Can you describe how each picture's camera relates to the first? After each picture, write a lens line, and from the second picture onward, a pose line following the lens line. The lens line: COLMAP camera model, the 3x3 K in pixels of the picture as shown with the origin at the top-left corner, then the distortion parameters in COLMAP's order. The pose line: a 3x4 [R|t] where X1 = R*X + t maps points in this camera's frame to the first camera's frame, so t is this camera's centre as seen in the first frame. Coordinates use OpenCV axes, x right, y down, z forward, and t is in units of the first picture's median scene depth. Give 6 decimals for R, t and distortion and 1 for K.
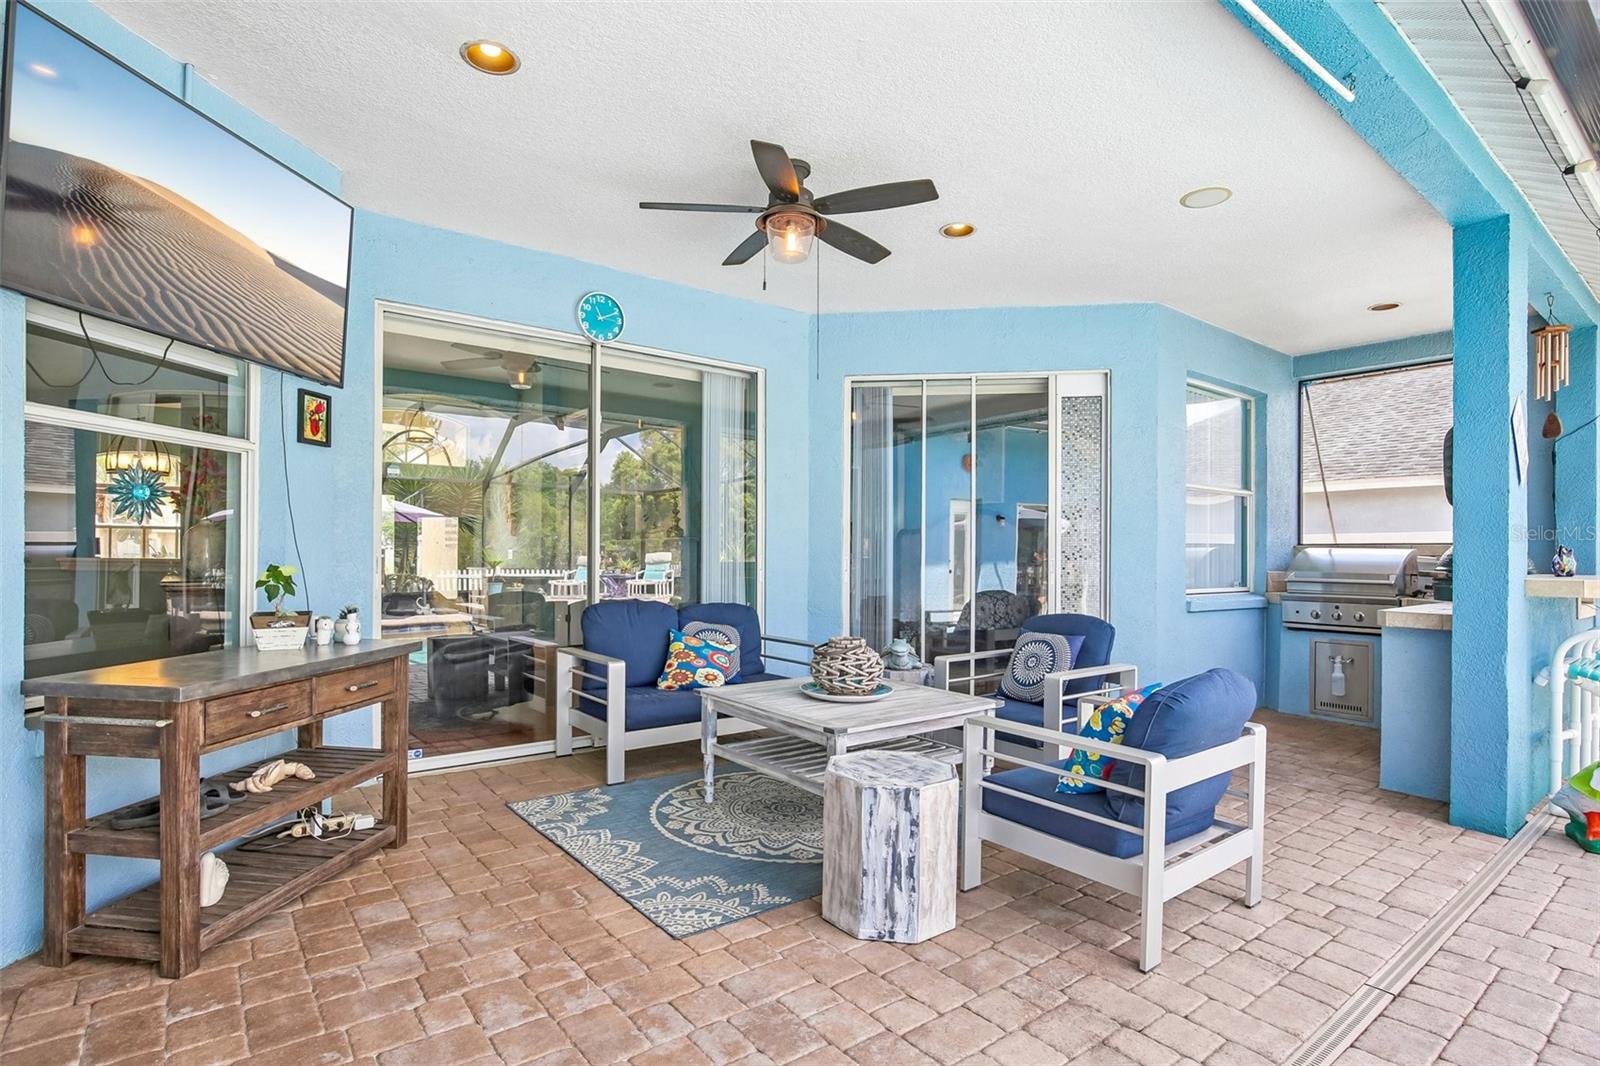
lens RADIAL K [[793.3, 0, 798.8], [0, 793.3, 557.0], [0, 0, 1]] dist [0.000811, 0.000293]
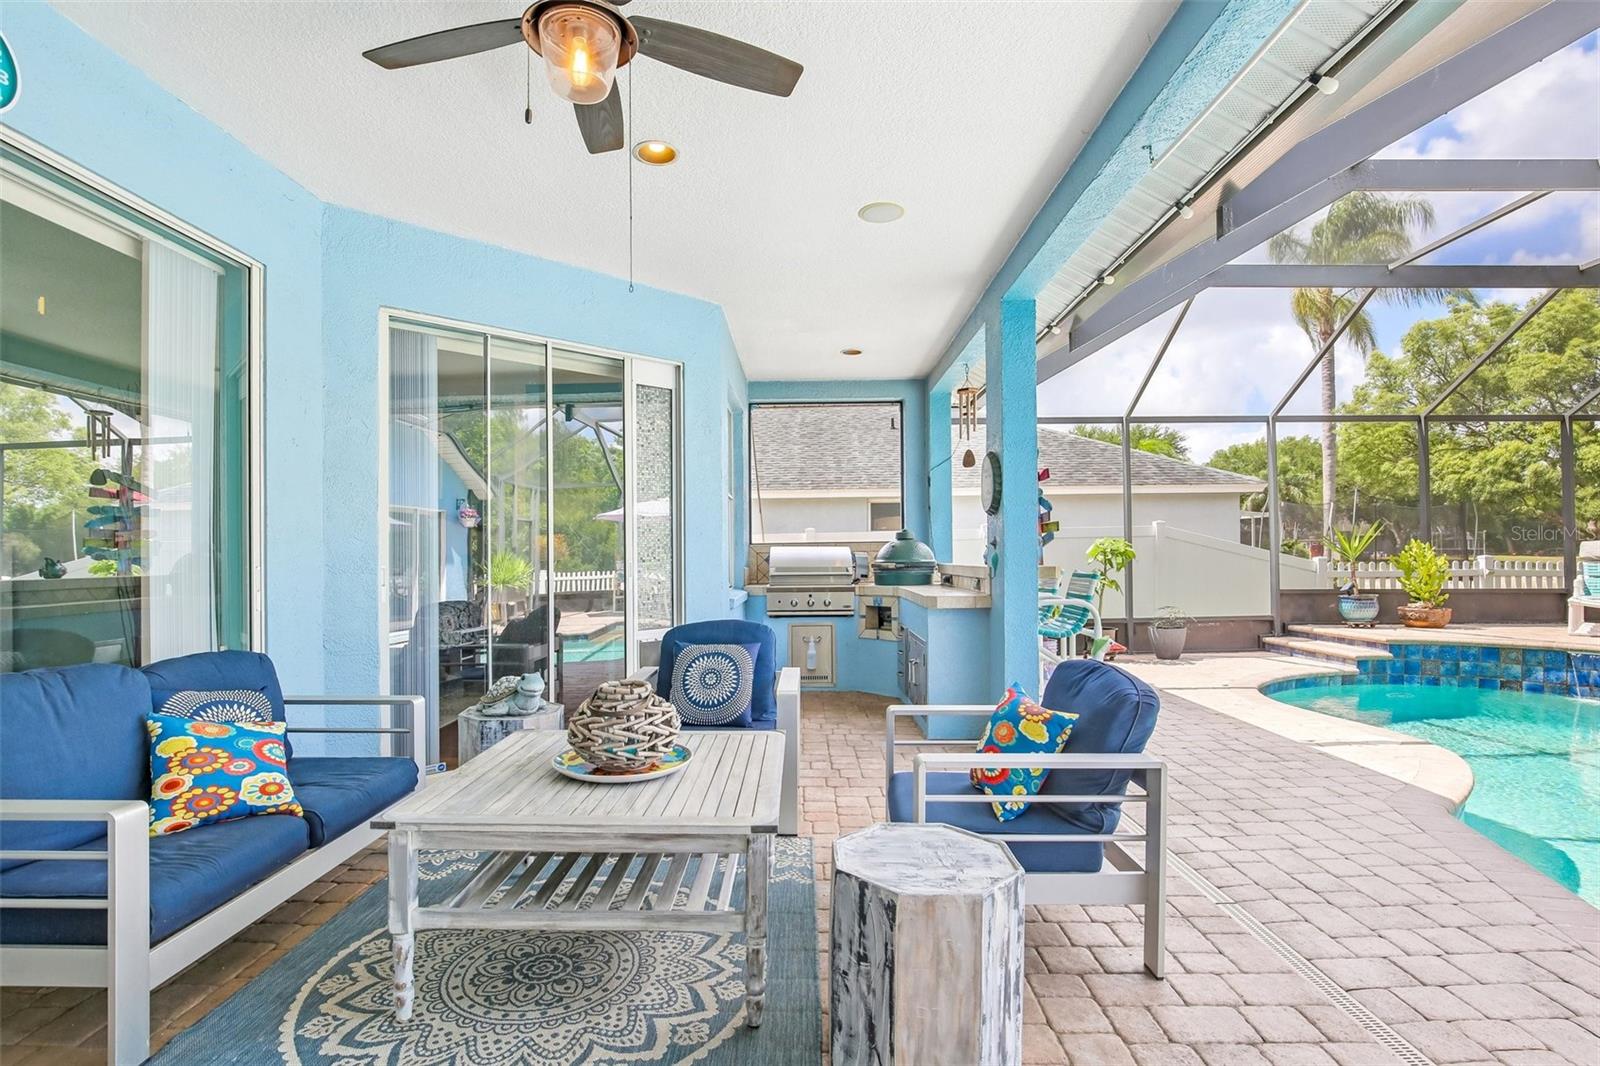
lens RADIAL K [[756.3, 0, 796.2], [0, 756.3, 550.9], [0, 0, 1]] dist [-0.030764, 0.000913]
pose [[0.630760, -0.014282, 0.775847, -0.270825], [0.021022, 0.999778, 0.001313, -0.007318], [-0.775694, 0.015482, 0.630920, 0.372407]]
